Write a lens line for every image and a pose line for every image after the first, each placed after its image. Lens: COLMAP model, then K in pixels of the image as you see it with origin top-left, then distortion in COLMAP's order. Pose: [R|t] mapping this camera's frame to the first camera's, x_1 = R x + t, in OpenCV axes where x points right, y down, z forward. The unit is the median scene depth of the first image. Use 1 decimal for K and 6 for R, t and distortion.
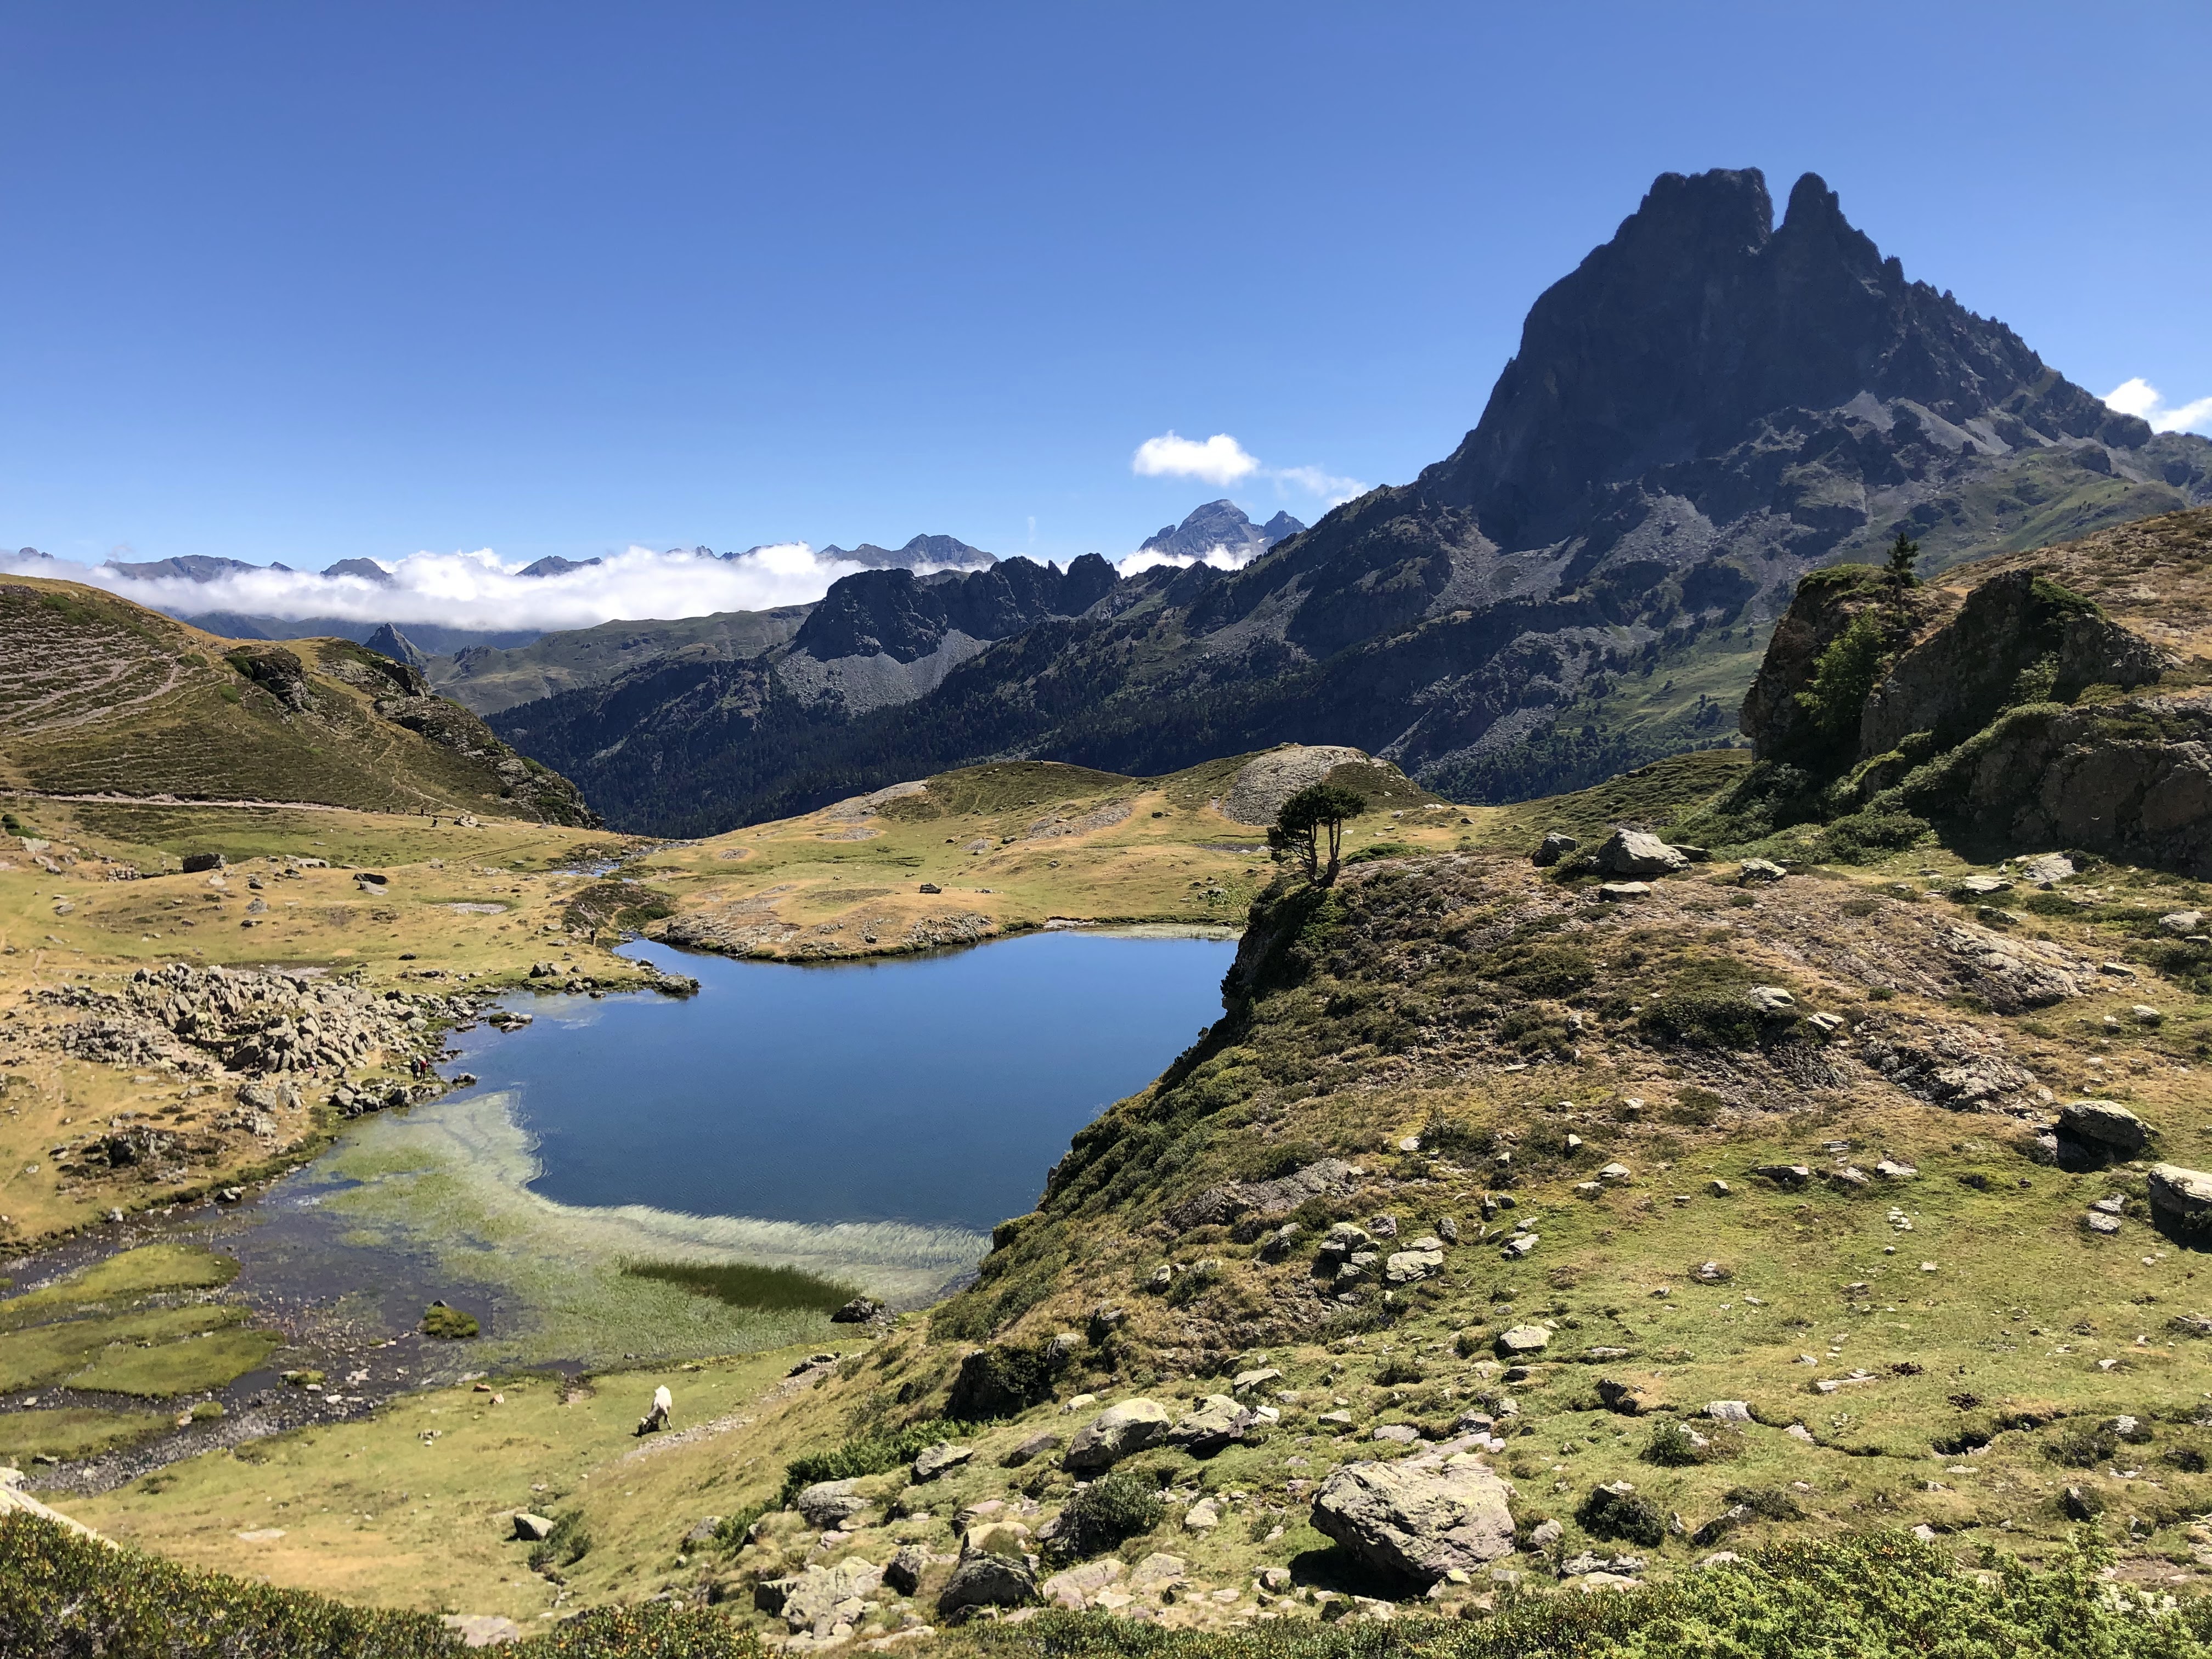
lens RADIAL K [[1828.8, 0, 1093.6], [0, 1828.8, 850.6], [0, 0, 1]] dist [0.038976, -0.012012]
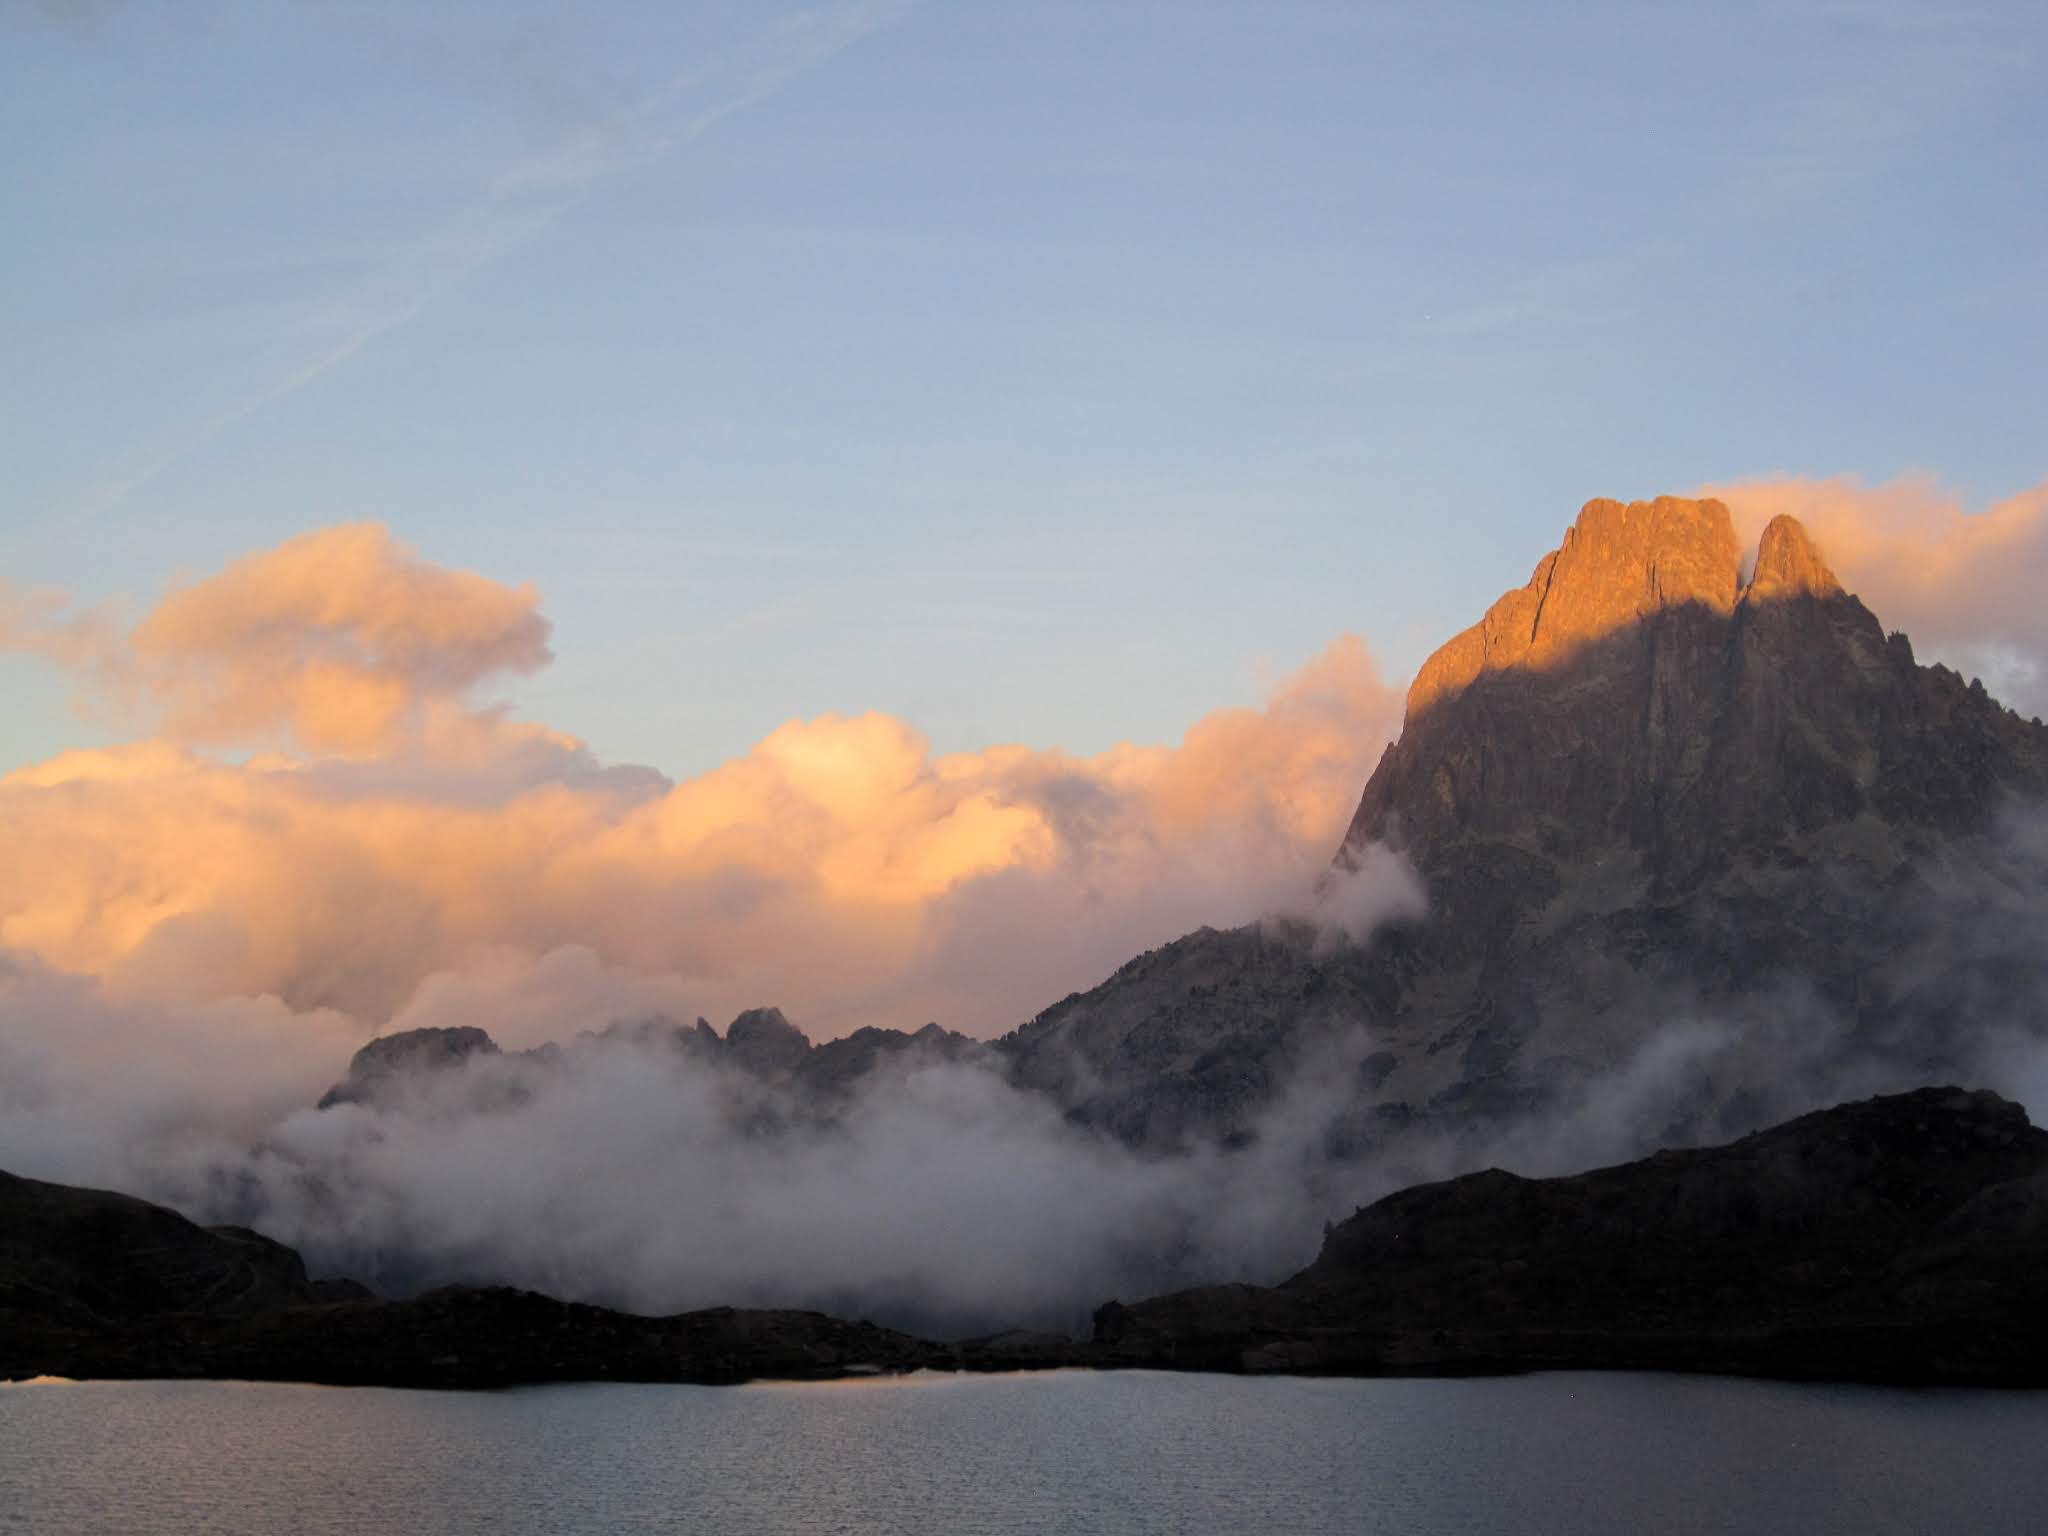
lens RADIAL K [[3172.4, 0, 1035.1], [0, 3172.4, 771.0], [0, 0, 1]] dist [-0.134298, 0.000000]
pose [[0.995744, 0.025757, 0.088493, -0.010169], [-0.005403, 0.974818, -0.222935, 0.006418], [-0.092007, 0.221508, 0.970808, -0.144136]]
